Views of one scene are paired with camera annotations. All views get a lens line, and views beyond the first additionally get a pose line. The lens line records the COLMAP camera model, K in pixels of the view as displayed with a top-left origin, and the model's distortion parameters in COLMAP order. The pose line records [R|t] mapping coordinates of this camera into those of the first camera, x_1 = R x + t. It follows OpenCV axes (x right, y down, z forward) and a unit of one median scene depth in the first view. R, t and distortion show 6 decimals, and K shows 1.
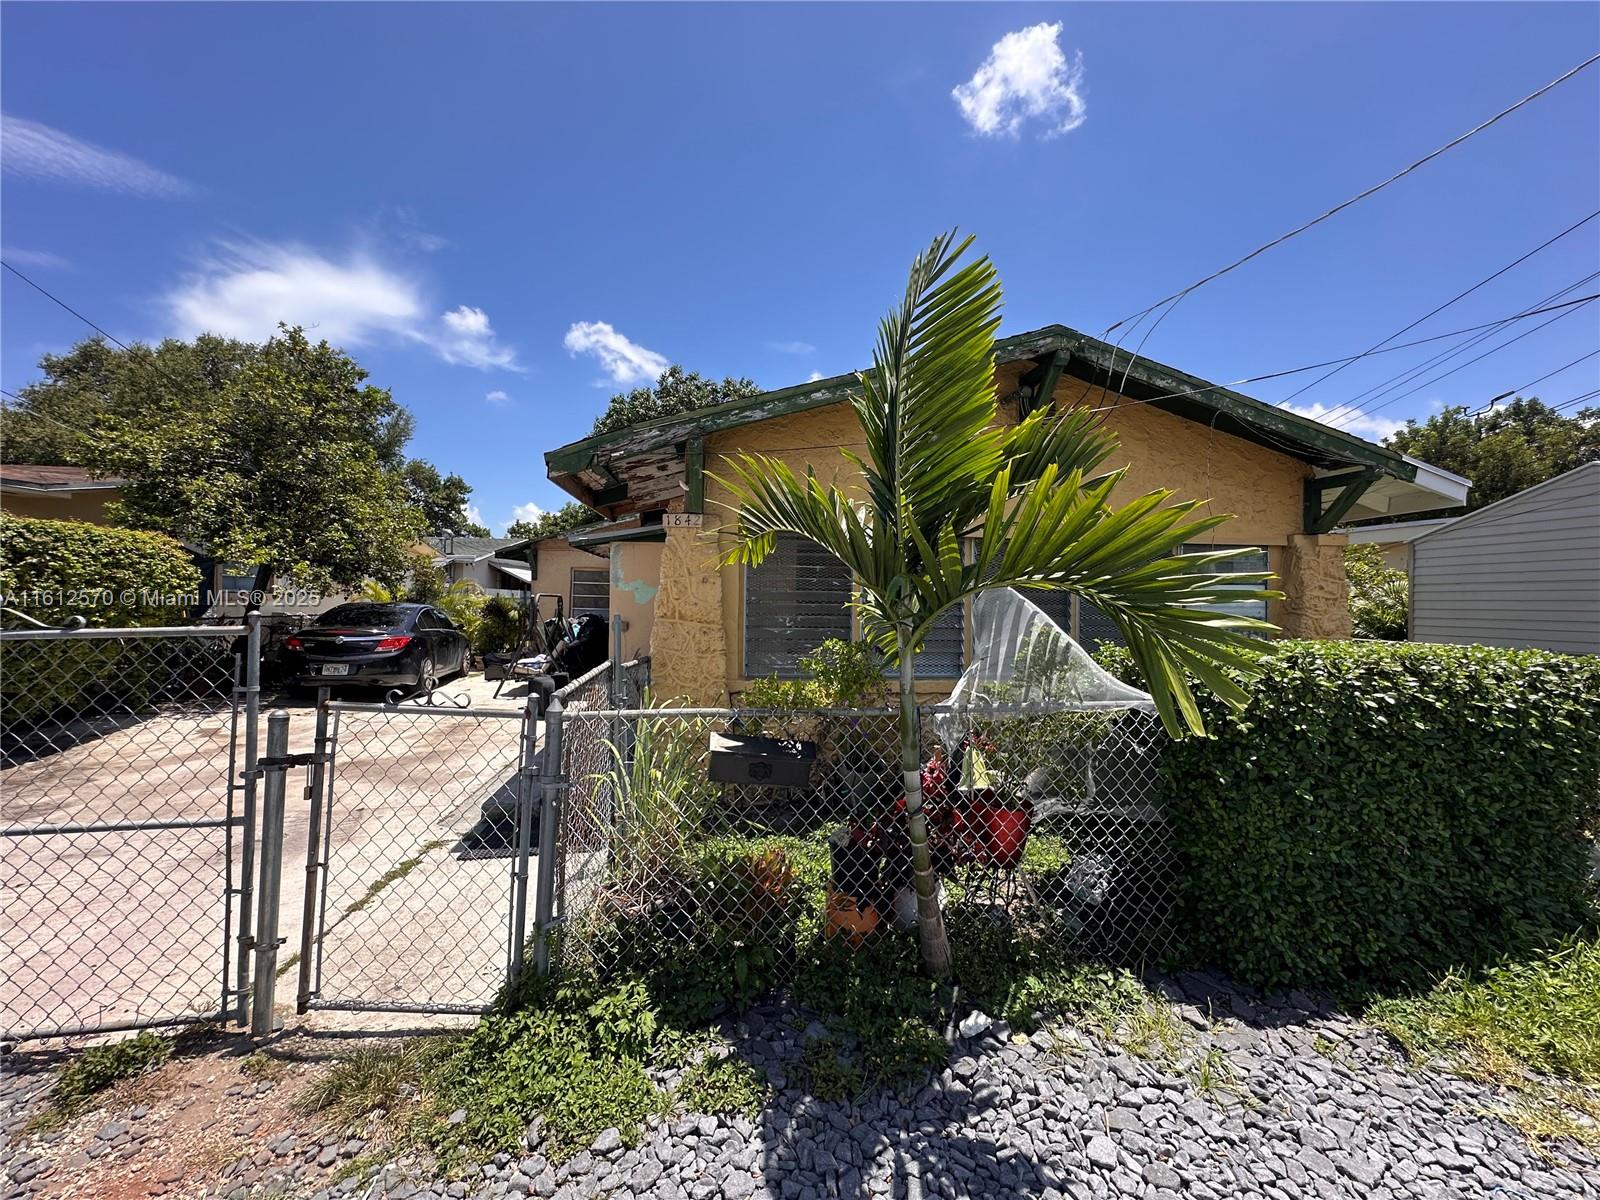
lens RADIAL K [[659.4, 0, 800.0], [0, 659.4, 600.0], [0, 0, 1]] dist [0.017933, -0.000873]
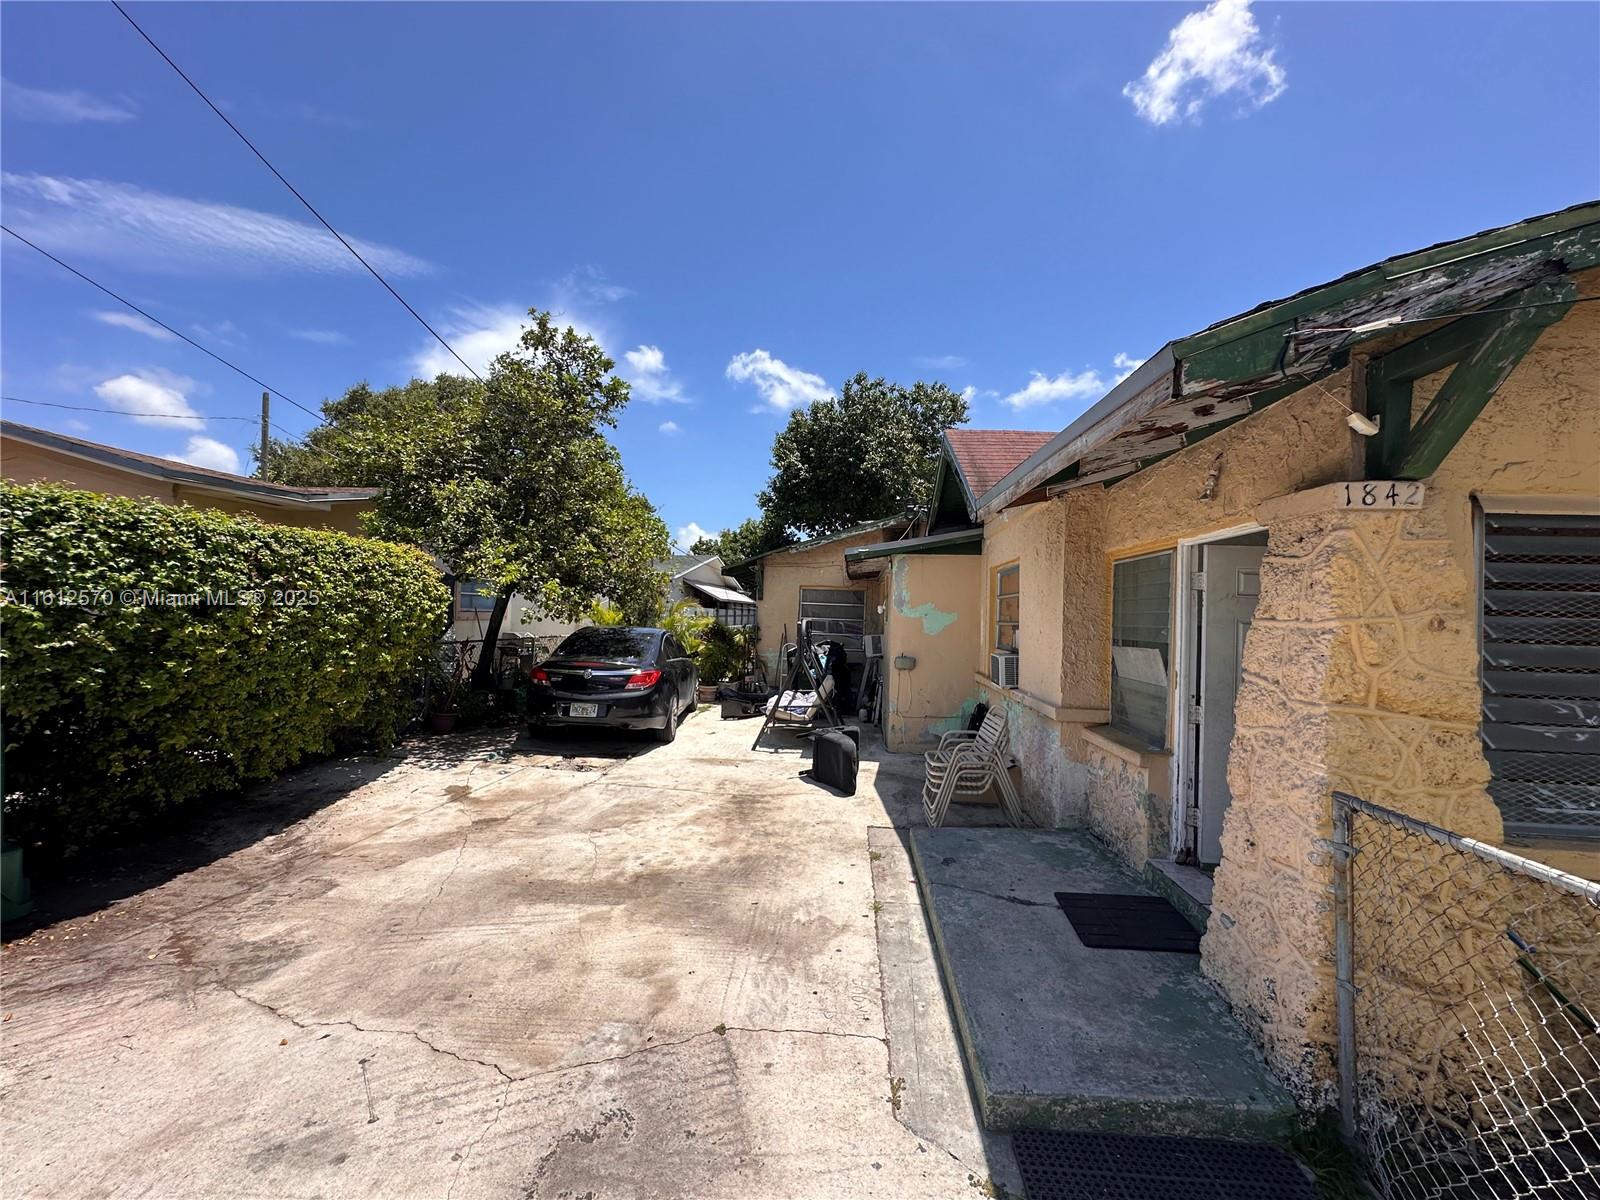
lens RADIAL K [[641.5, 0, 800.0], [0, 641.5, 600.0], [0, 0, 1]] dist [-0.000742, -0.000207]
pose [[0.978884, 0.003983, -0.204377, -0.268554], [-0.009156, 0.999661, -0.024374, -0.014680], [0.204211, 0.025731, 0.978589, 0.267425]]
